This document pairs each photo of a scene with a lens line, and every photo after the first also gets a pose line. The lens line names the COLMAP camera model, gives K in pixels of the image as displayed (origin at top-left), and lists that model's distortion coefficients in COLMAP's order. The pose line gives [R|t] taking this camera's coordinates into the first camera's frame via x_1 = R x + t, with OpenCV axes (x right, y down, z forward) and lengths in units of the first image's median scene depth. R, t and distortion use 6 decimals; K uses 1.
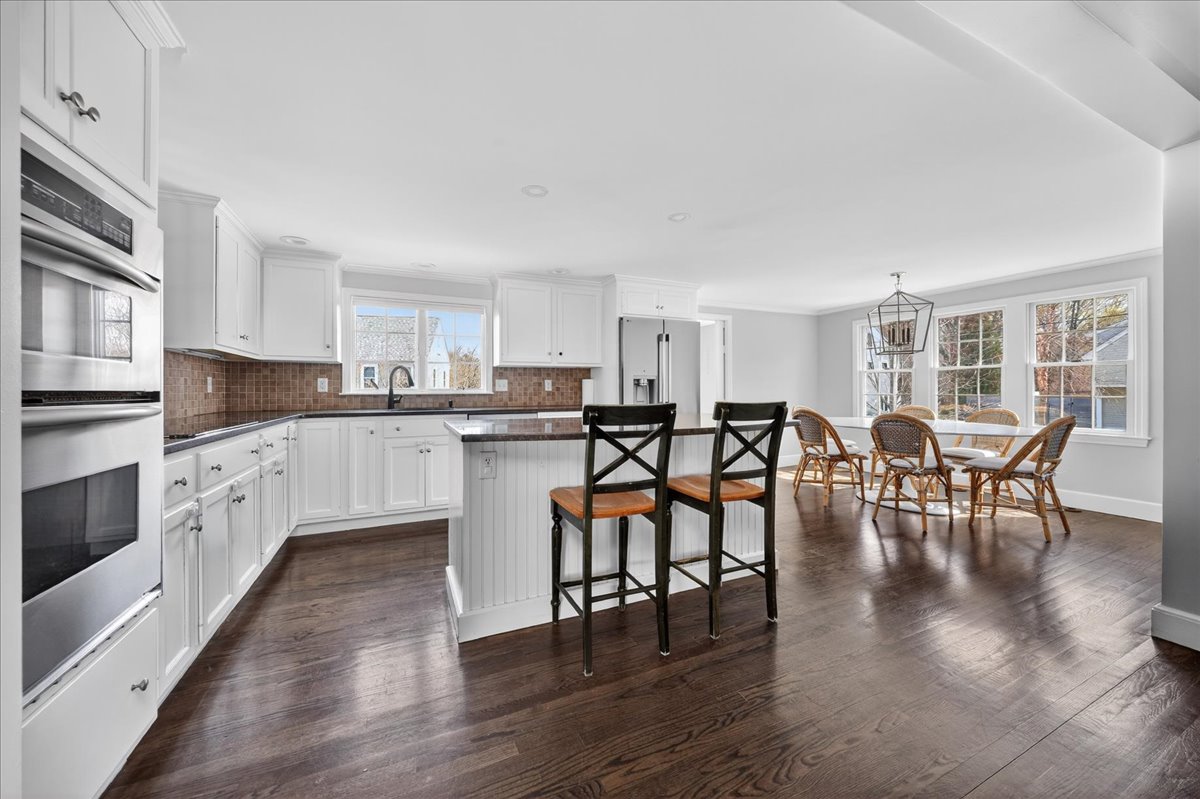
lens RADIAL K [[432.2, 0, 600.8], [0, 432.2, 389.6], [0, 0, 1]] dist [0.000936, 0.000032]
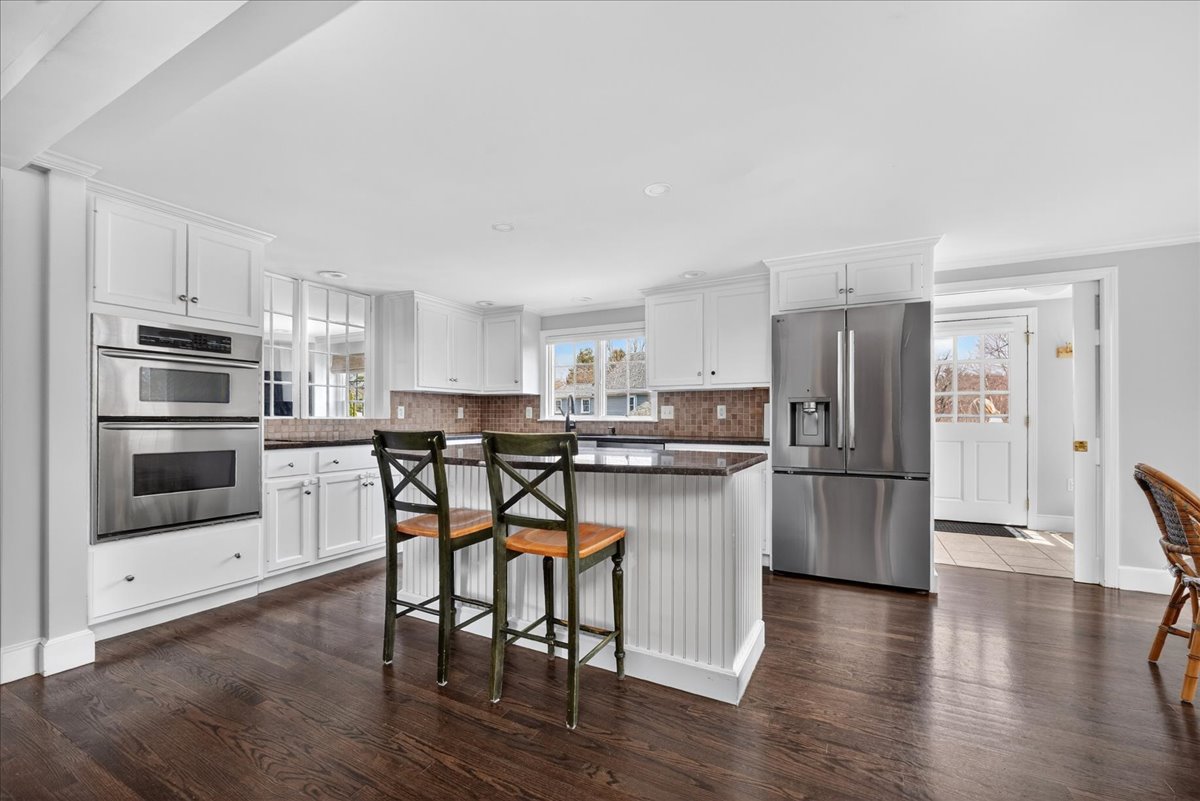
lens RADIAL K [[511.6, 0, 593.4], [0, 511.6, 419.7], [0, 0, 1]] dist [-0.001012, -0.000040]
pose [[0.603698, 0.008013, -0.797173, 0.595795], [-0.003085, 0.999965, 0.007715, -0.002241], [0.797207, -0.002198, 0.603702, 0.264886]]
